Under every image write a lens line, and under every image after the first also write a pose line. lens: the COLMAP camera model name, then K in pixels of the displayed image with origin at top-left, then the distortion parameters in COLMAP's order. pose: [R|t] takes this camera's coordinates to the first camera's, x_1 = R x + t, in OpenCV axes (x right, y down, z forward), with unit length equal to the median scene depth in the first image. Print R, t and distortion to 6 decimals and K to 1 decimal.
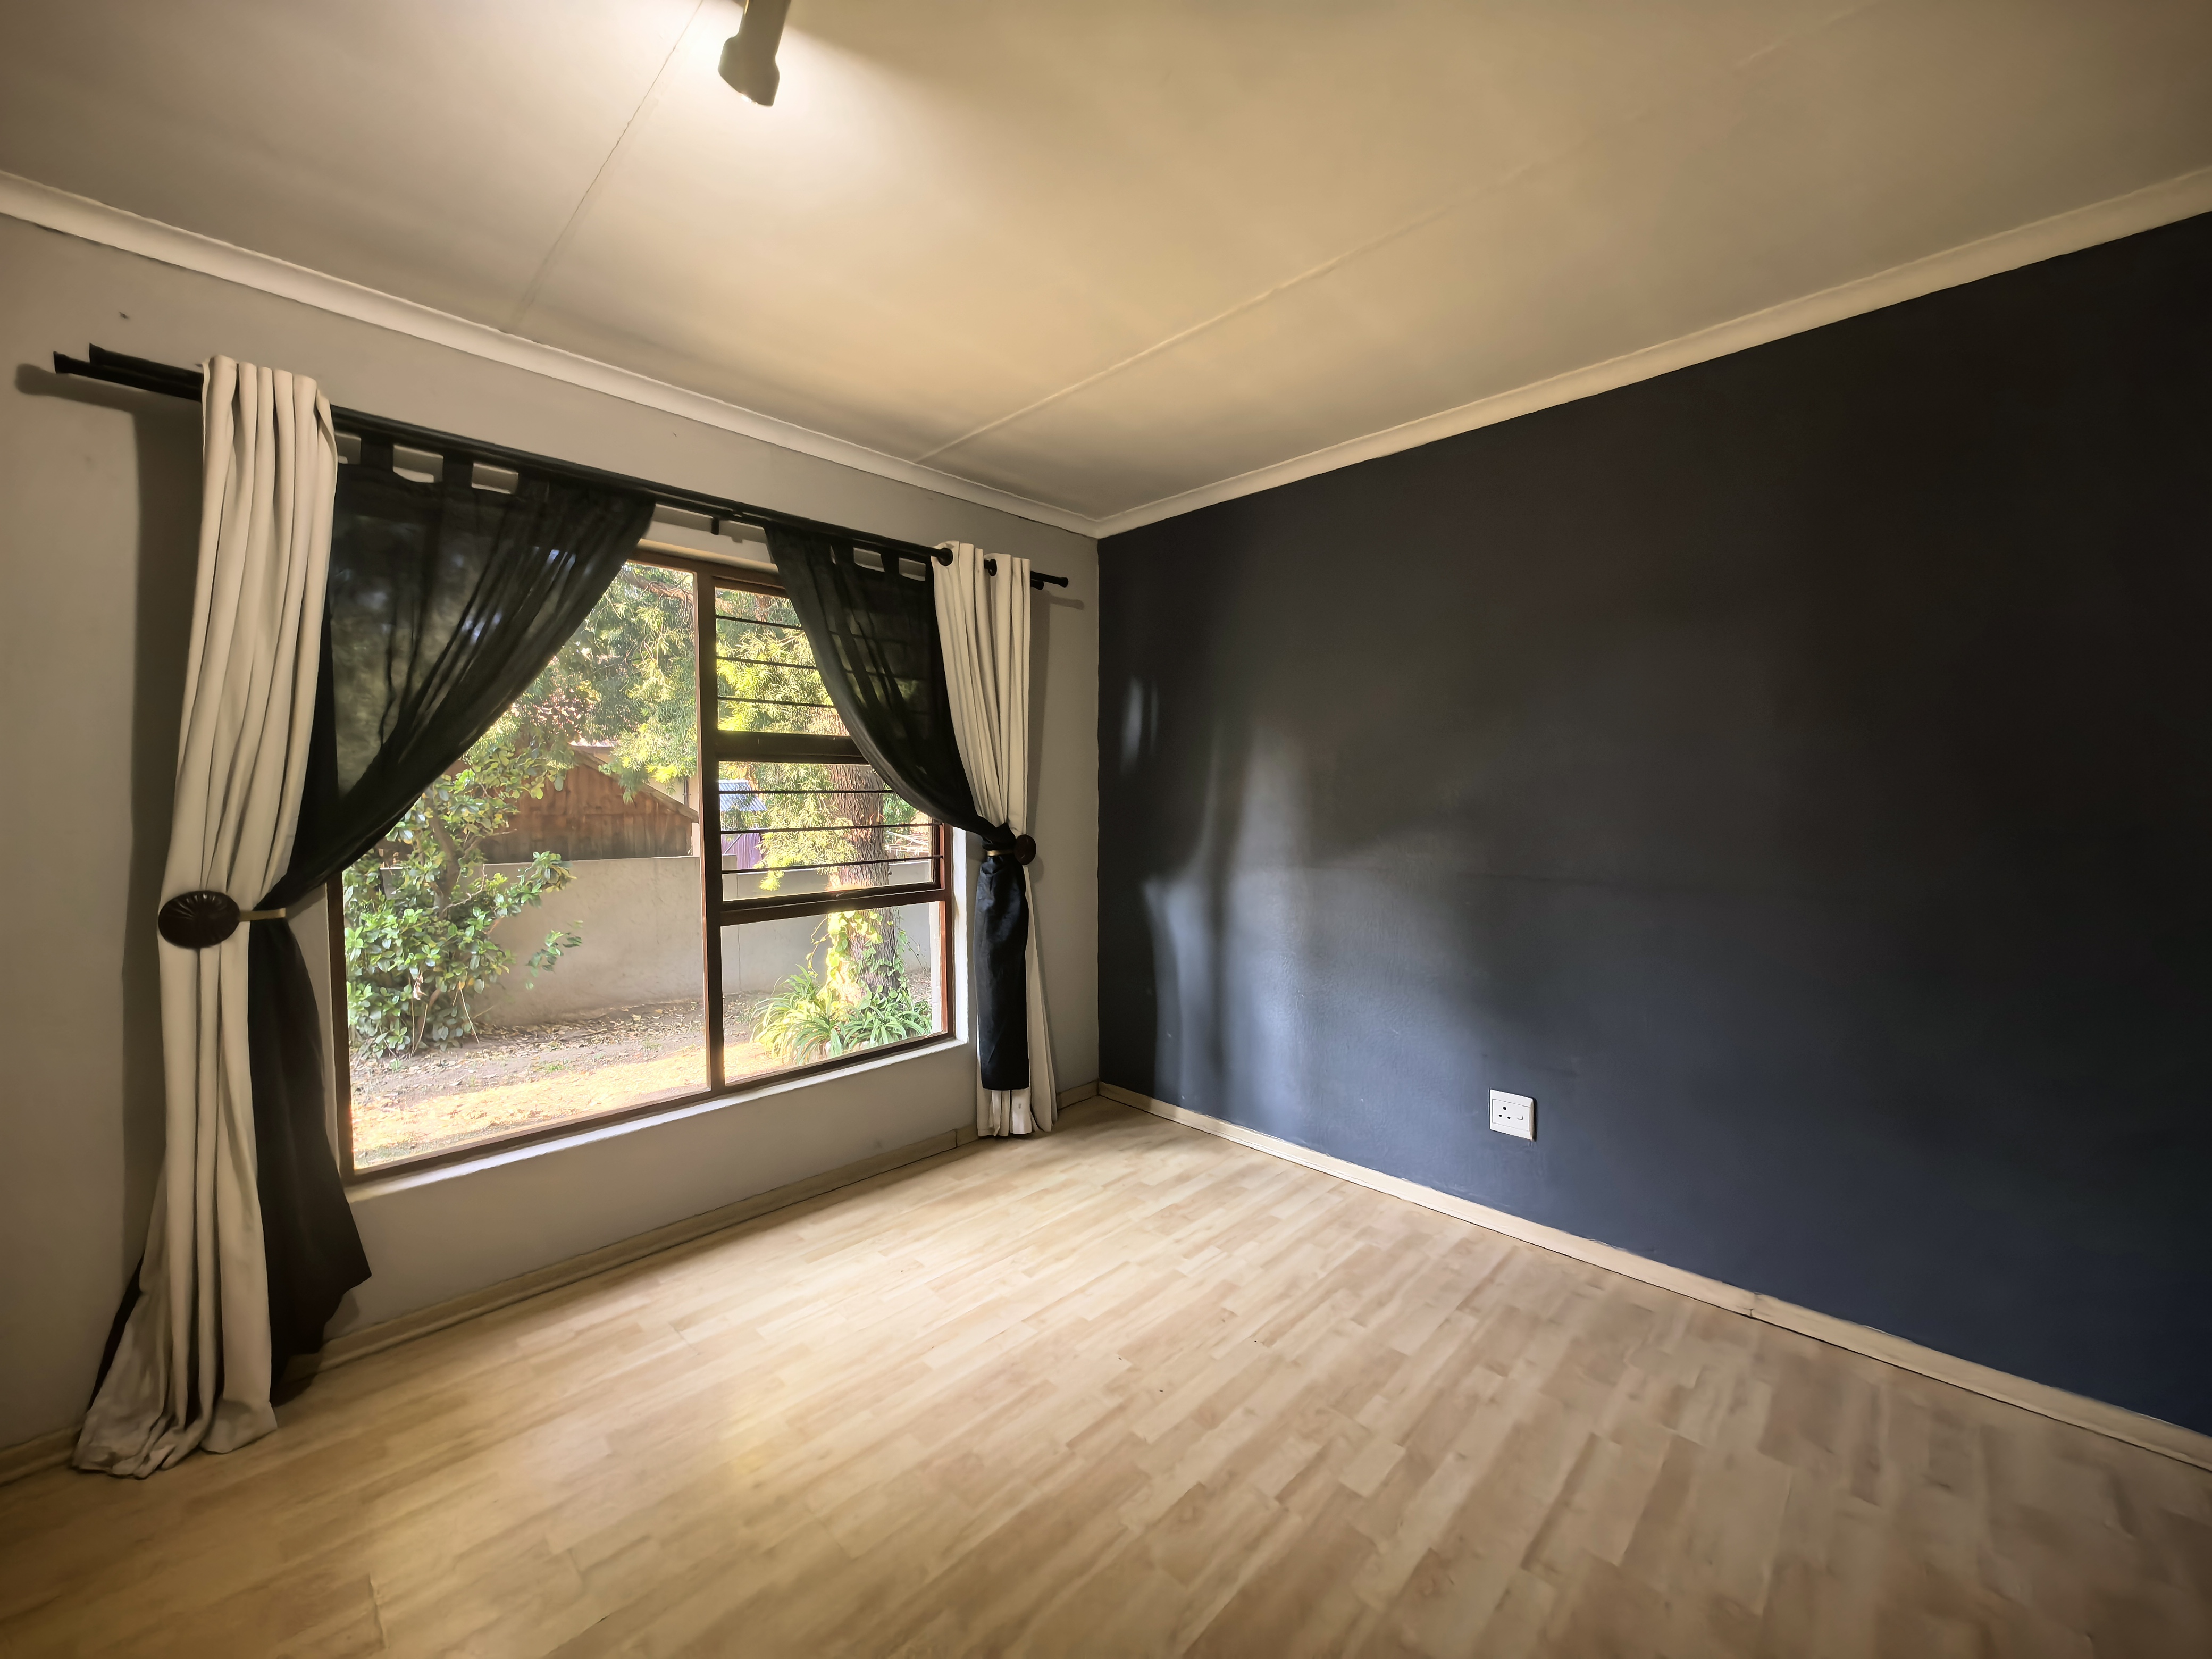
lens RADIAL K [[862.5, 0, 1106.0], [0, 862.5, 829.5], [0, 0, 1]] dist [-0.002529, -0.000907]
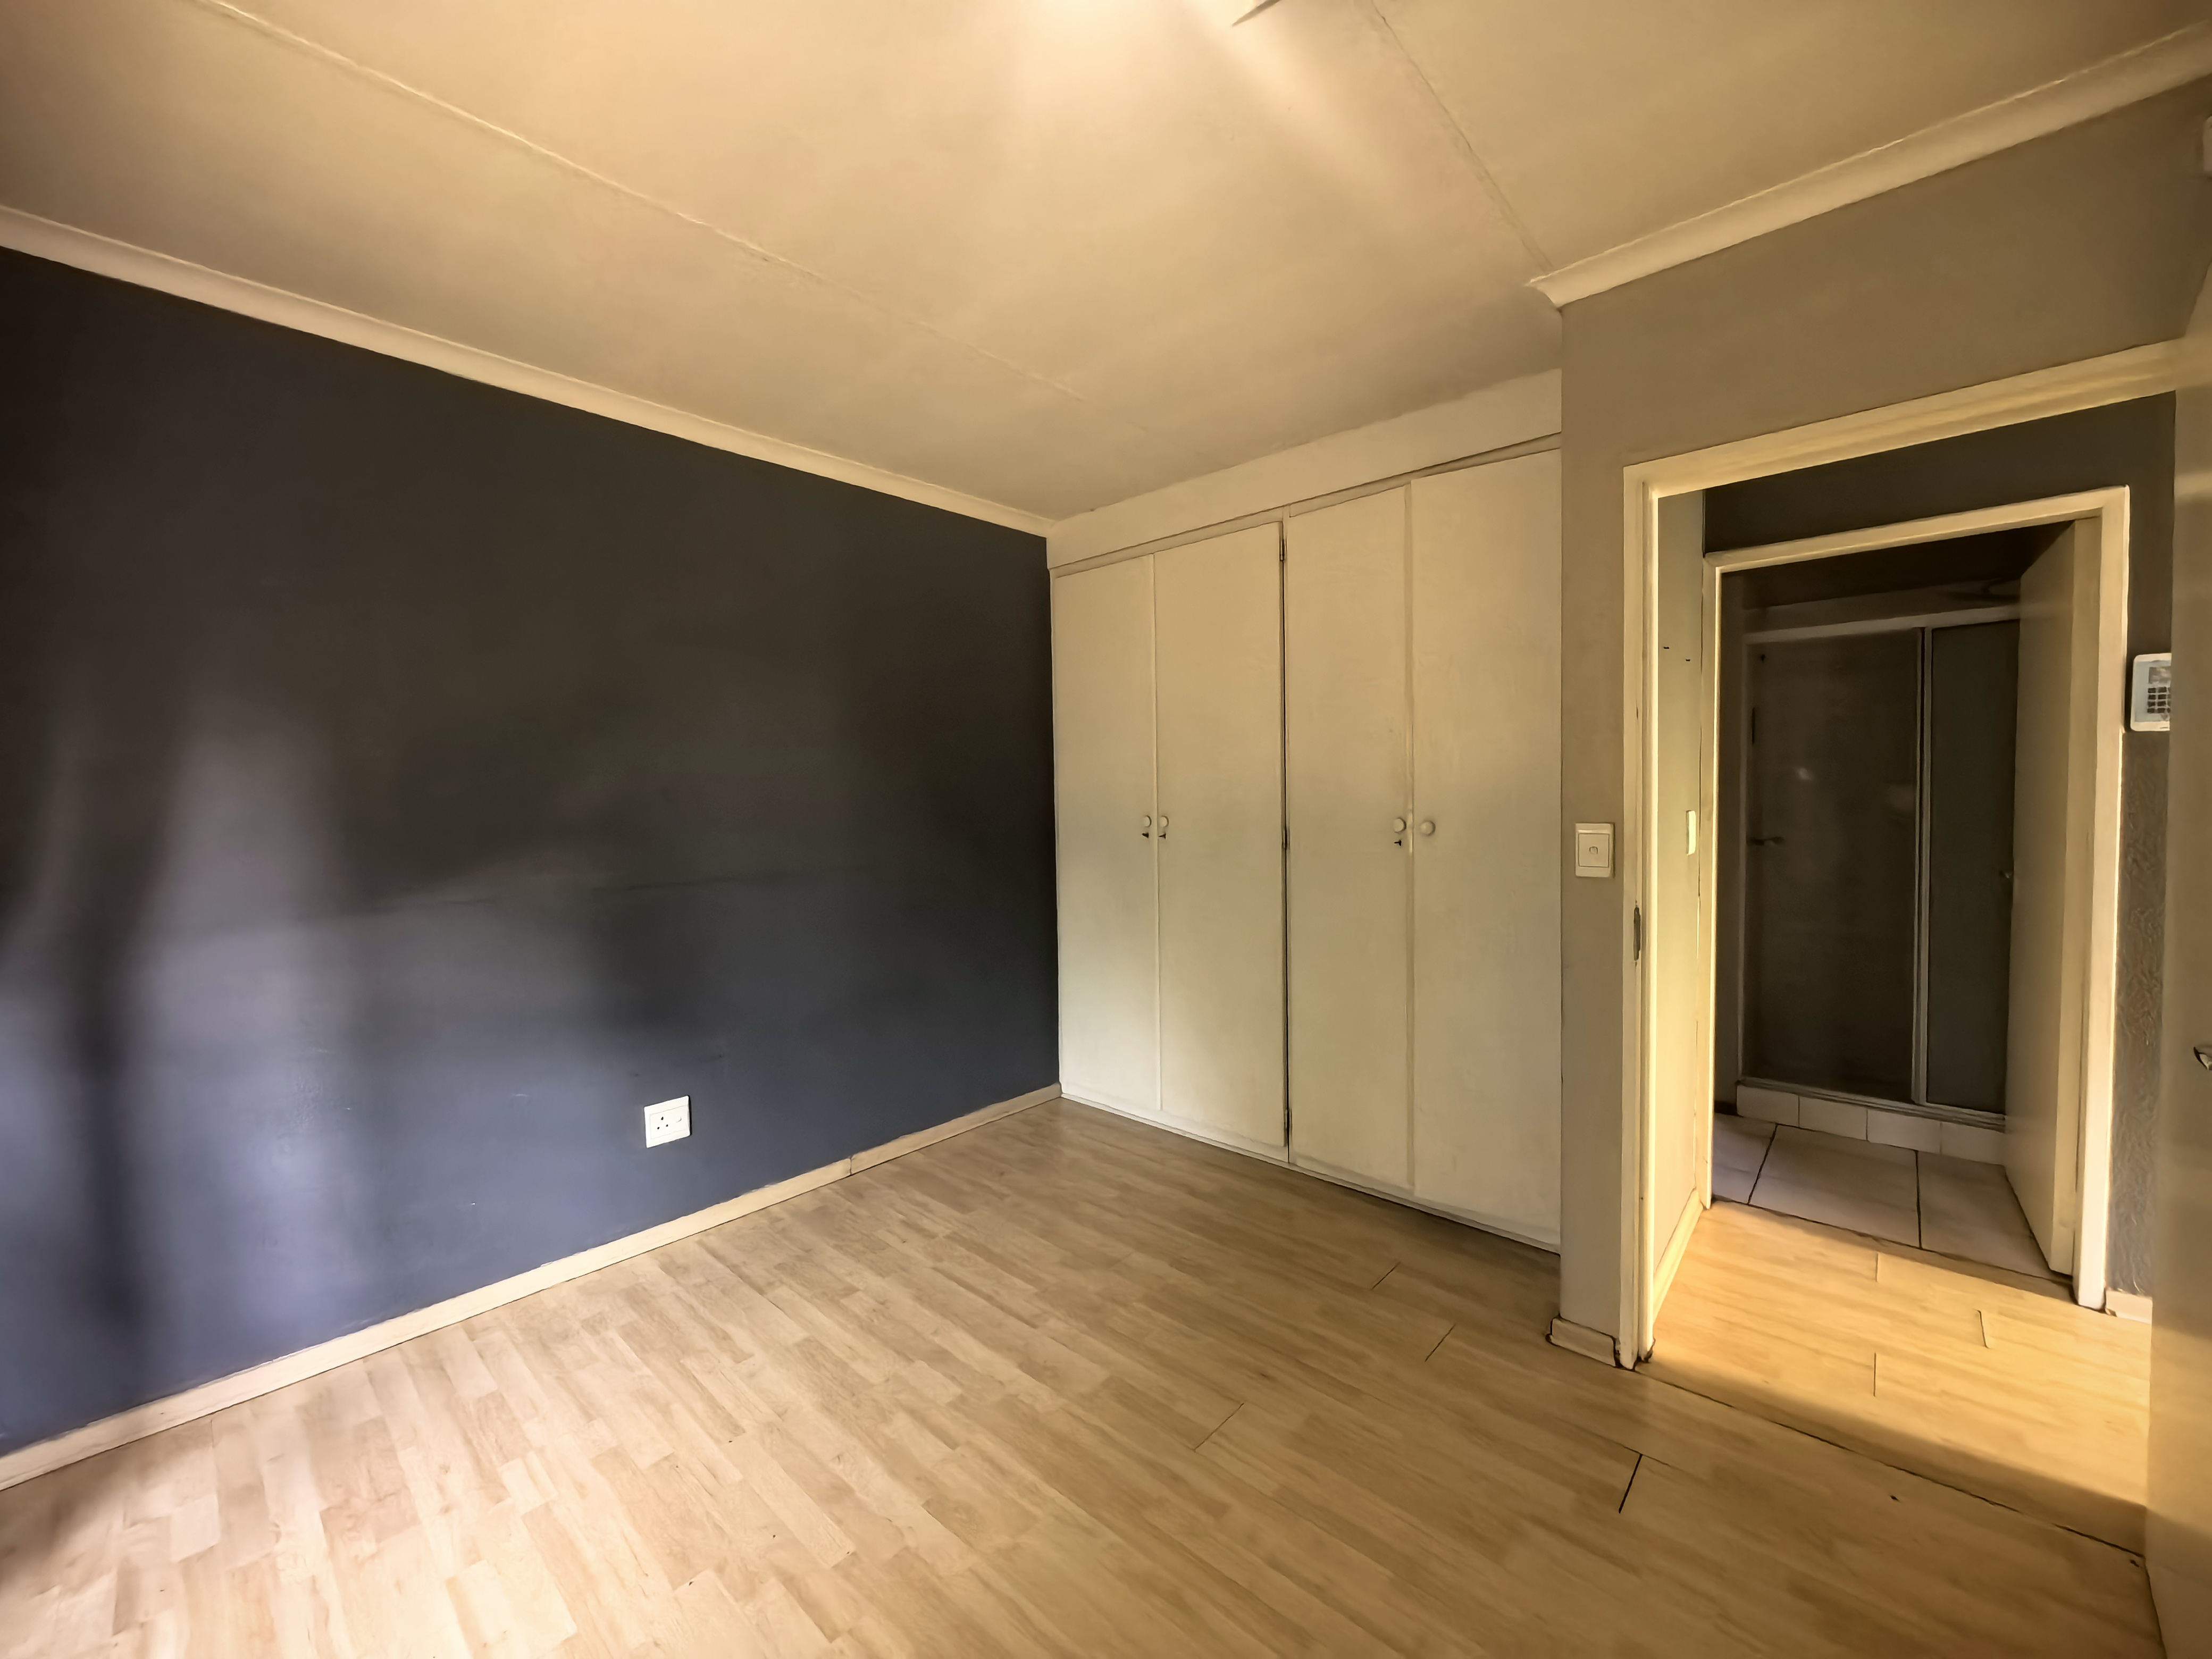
lens RADIAL K [[862.5, 0, 1106.0], [0, 862.5, 829.5], [0, 0, 1]] dist [-0.002529, -0.000907]
pose [[-0.034621, -0.032735, 0.998864, -0.640002], [0.057011, 0.997771, 0.034675, -0.018656], [-0.997773, 0.058147, -0.032678, 0.592077]]
